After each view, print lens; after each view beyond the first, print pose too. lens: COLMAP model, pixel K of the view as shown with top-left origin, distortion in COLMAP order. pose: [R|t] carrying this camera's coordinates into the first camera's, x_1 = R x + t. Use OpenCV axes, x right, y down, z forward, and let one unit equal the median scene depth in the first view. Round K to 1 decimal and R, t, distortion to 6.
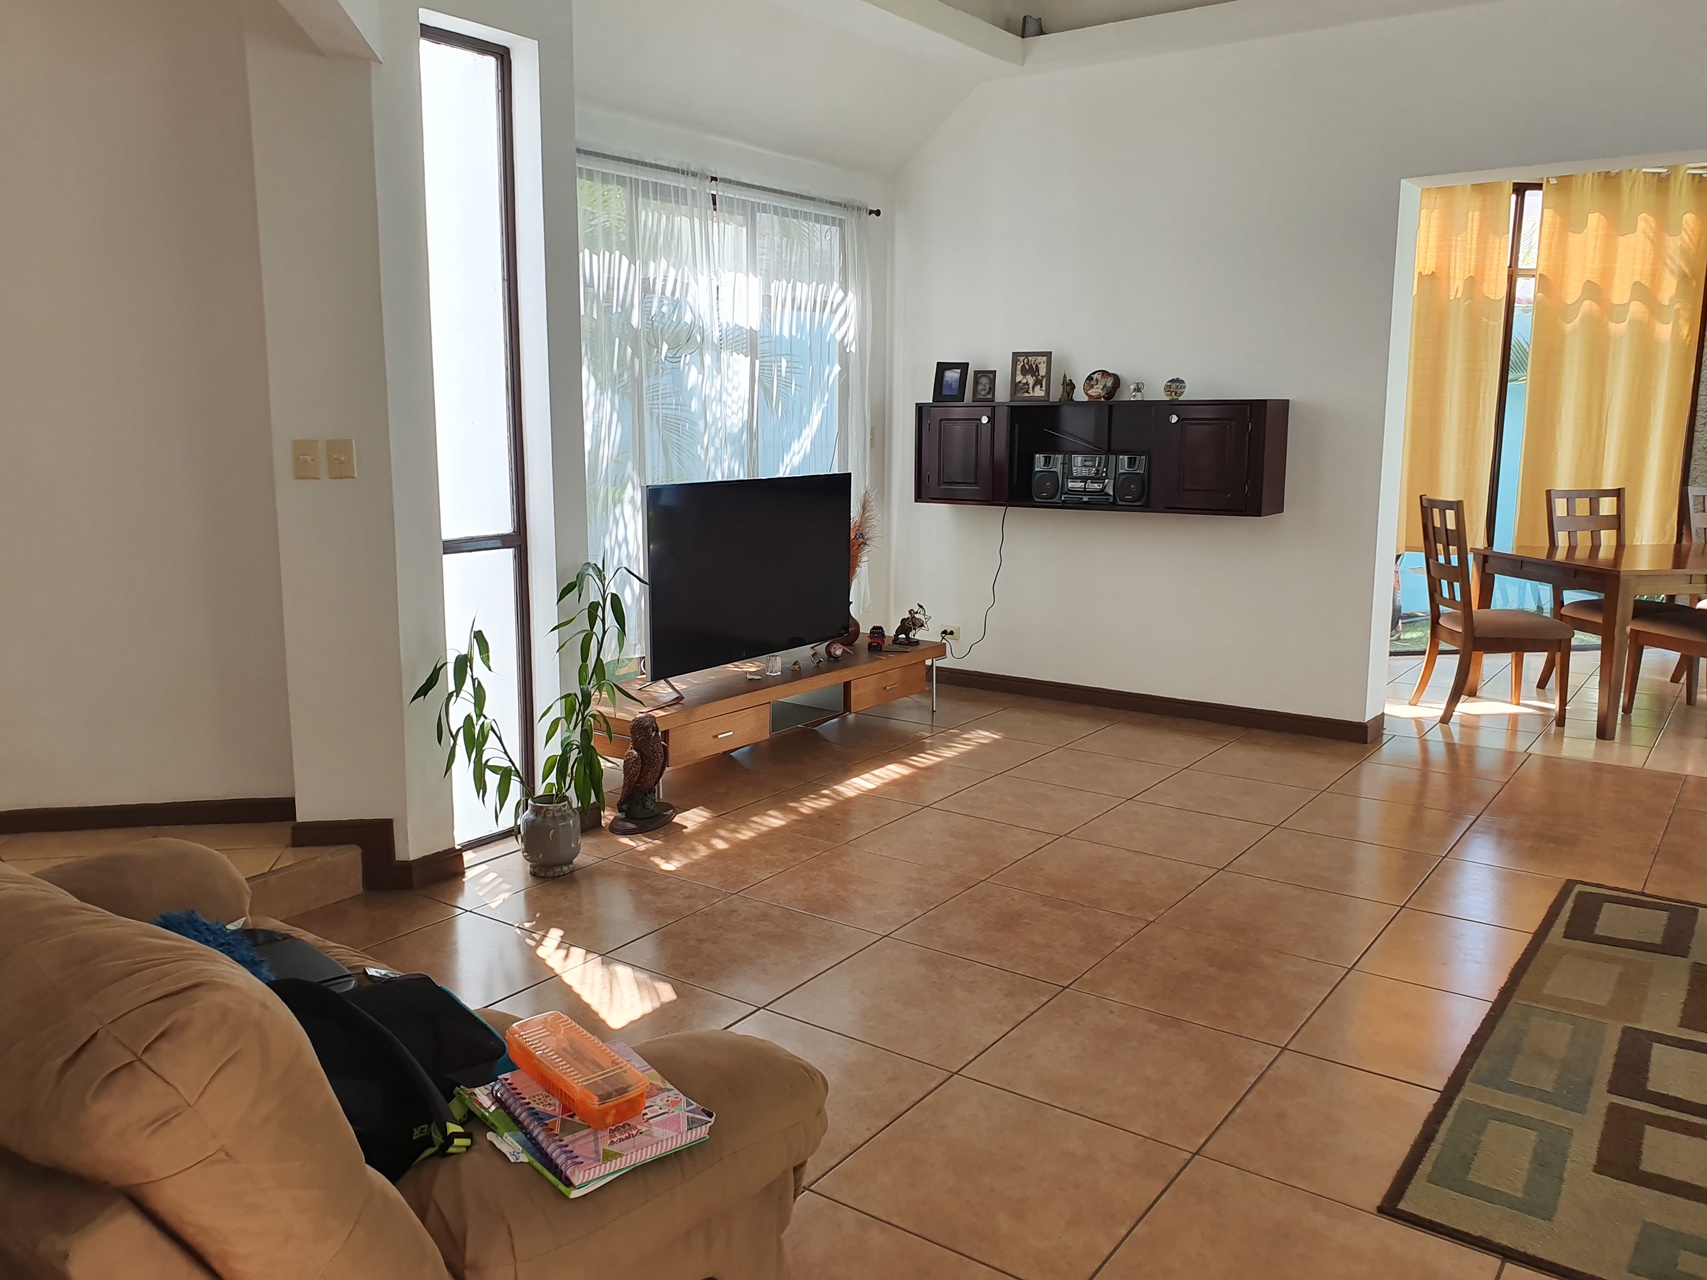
lens RADIAL K [[1336.4, 0, 850.6], [0, 1336.4, 633.3], [0, 0, 1]] dist [0.035881, -0.014725]
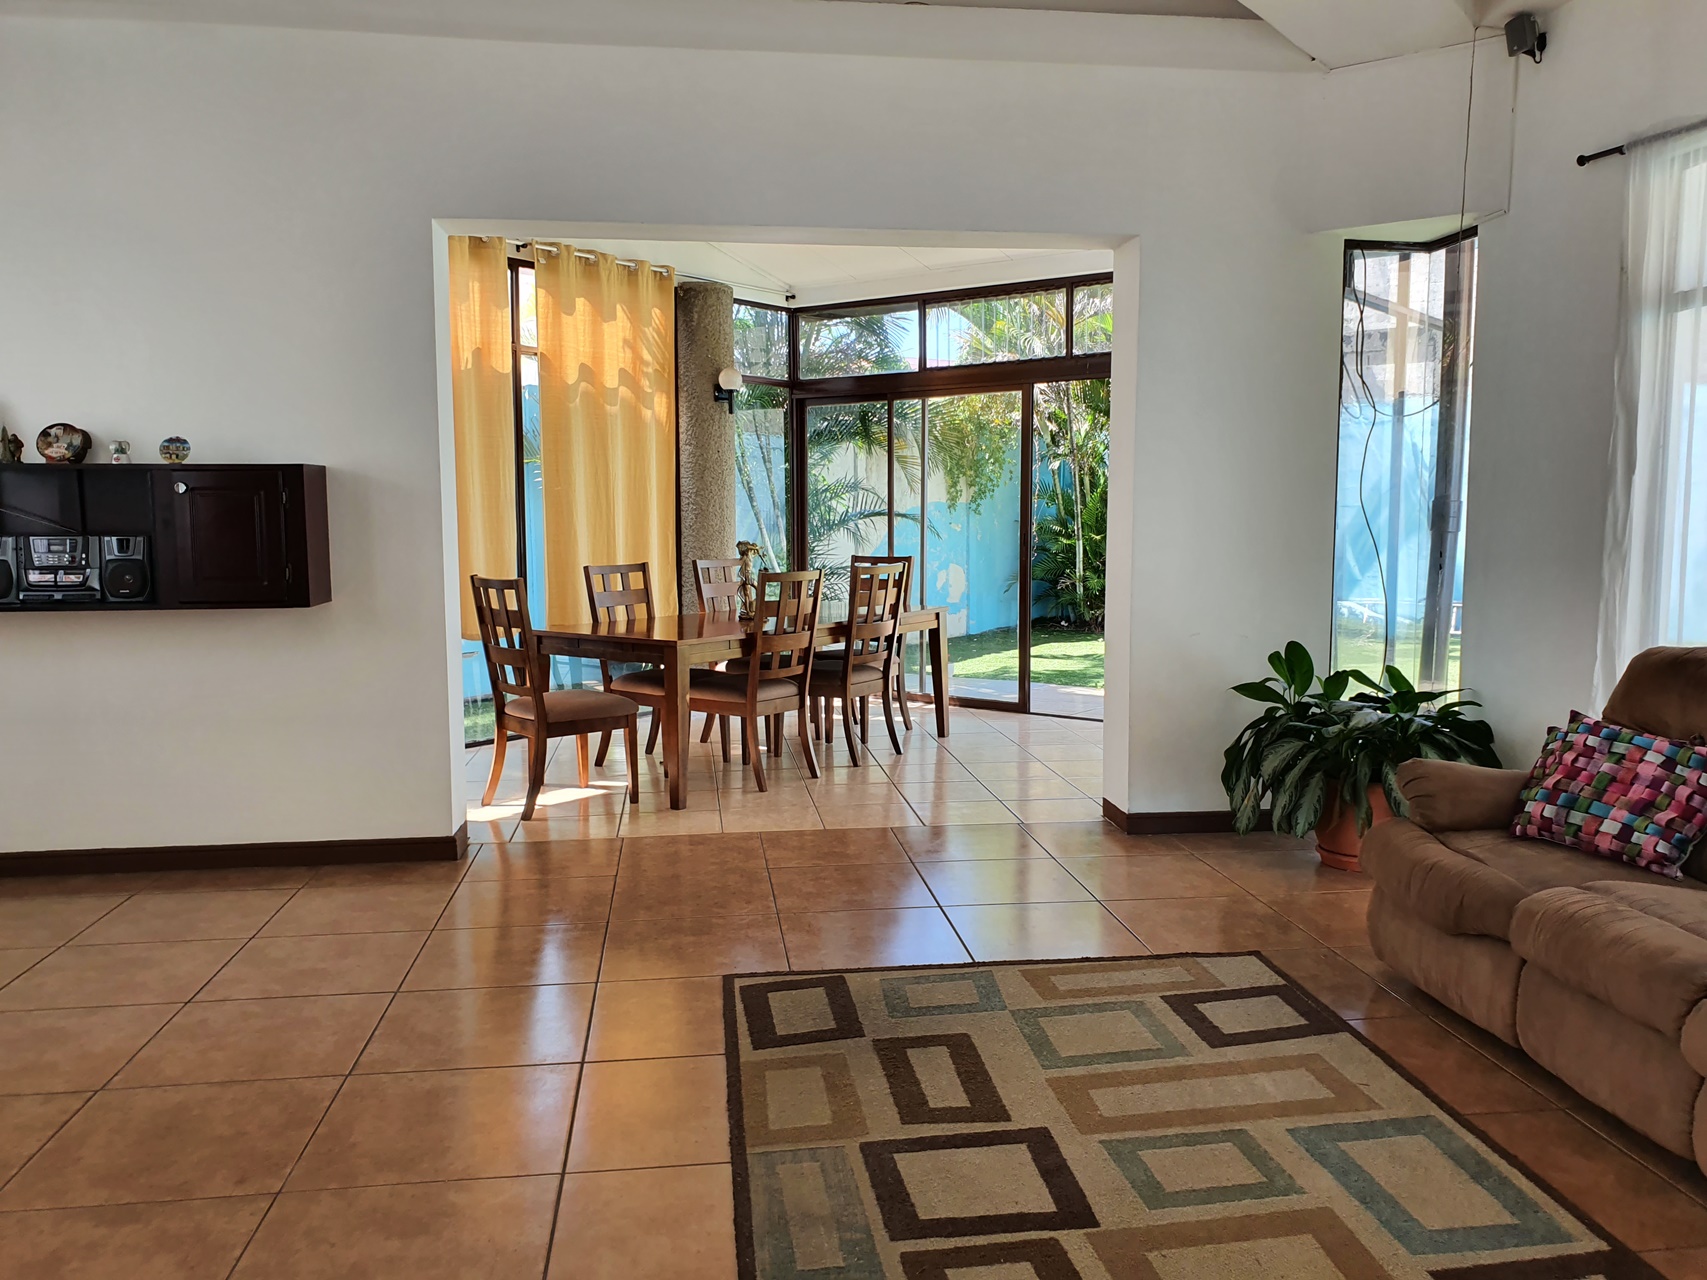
lens RADIAL K [[1336.4, 0, 844.7], [0, 1336.4, 646.8], [0, 0, 1]] dist [0.035881, -0.014725]
pose [[0.739670, -0.076253, 0.668636, -0.001775], [0.115951, 0.993142, -0.015008, -0.012134], [-0.662906, 0.088630, 0.743438, 0.168039]]
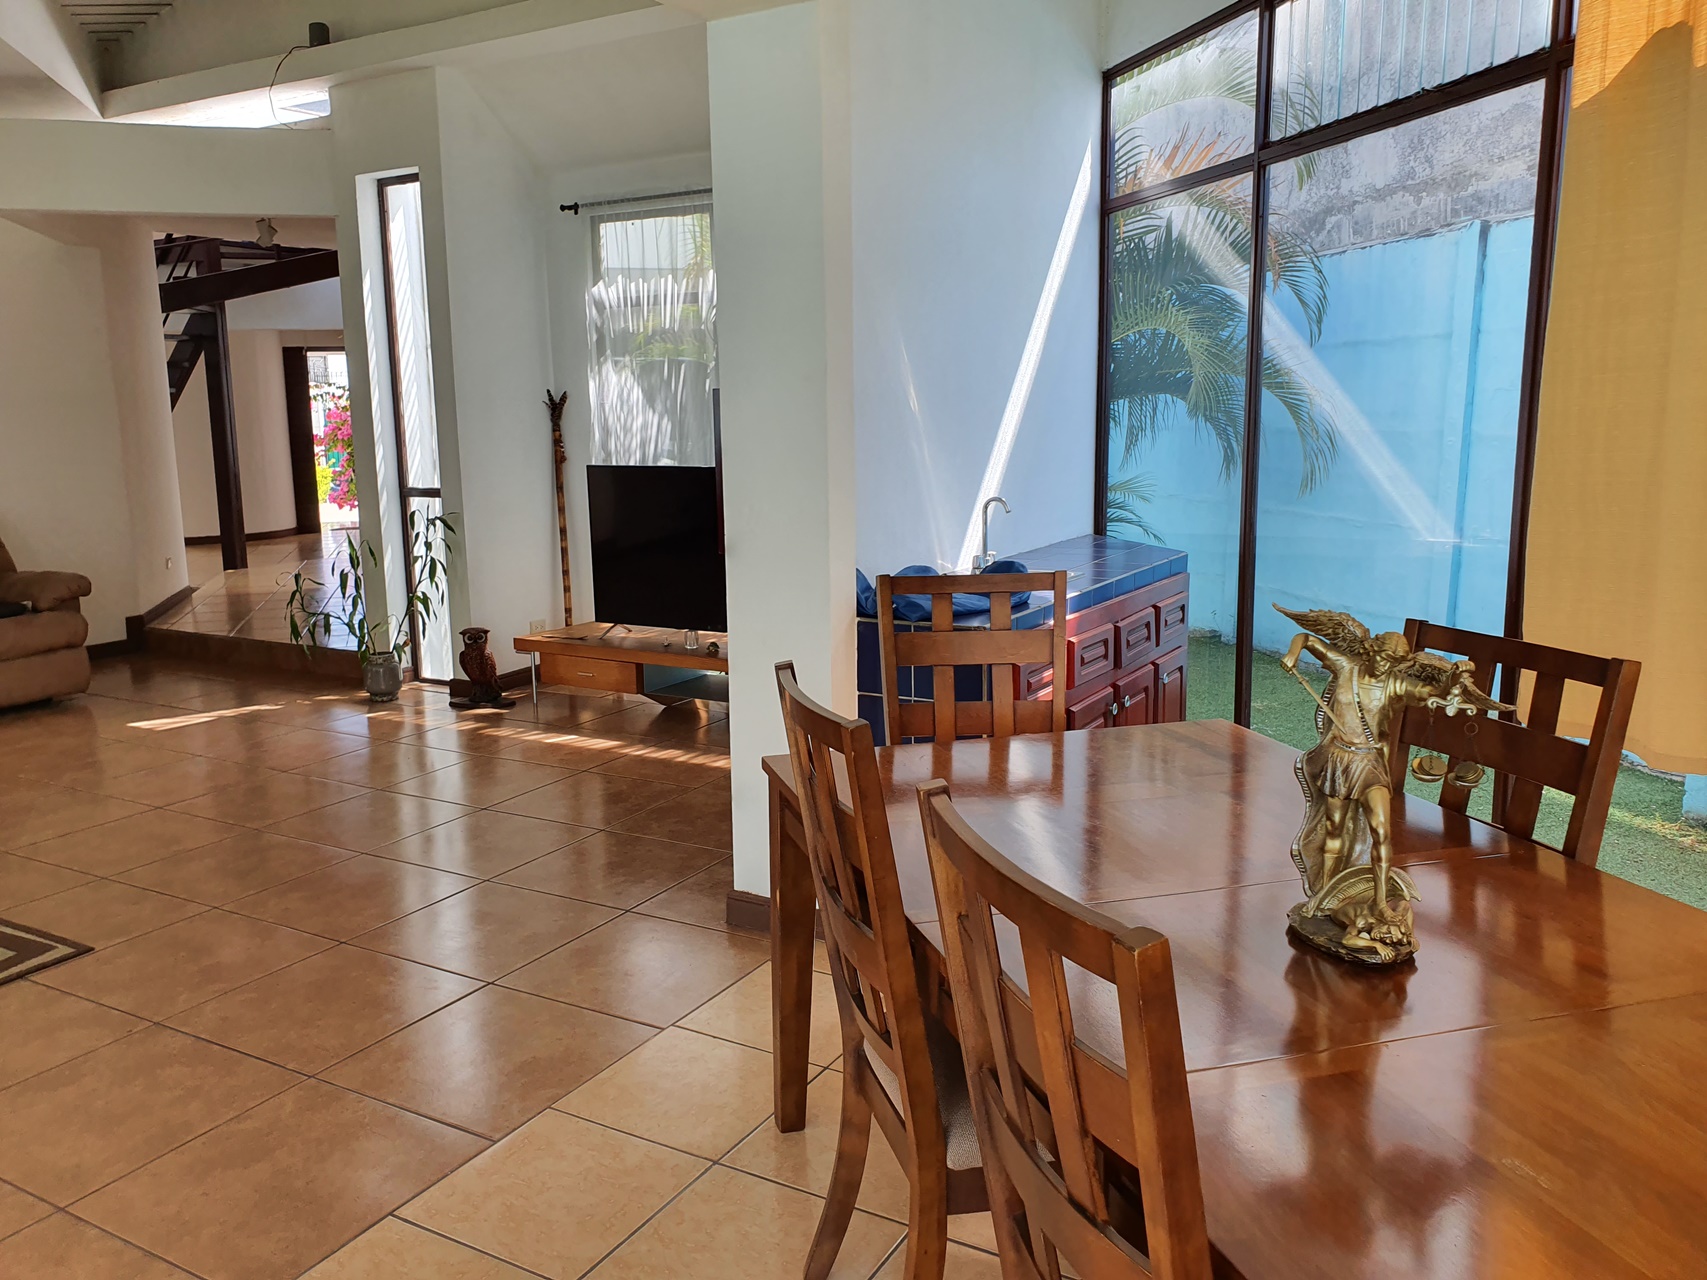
lens RADIAL K [[1336.4, 0, 850.0], [0, 1336.4, 642.6], [0, 0, 1]] dist [0.035881, -0.014725]
pose [[0.100840, 0.171134, -0.980074, 0.965356], [-0.151189, 0.976290, 0.154917, -0.151542], [0.983348, 0.132555, 0.124323, 0.927249]]
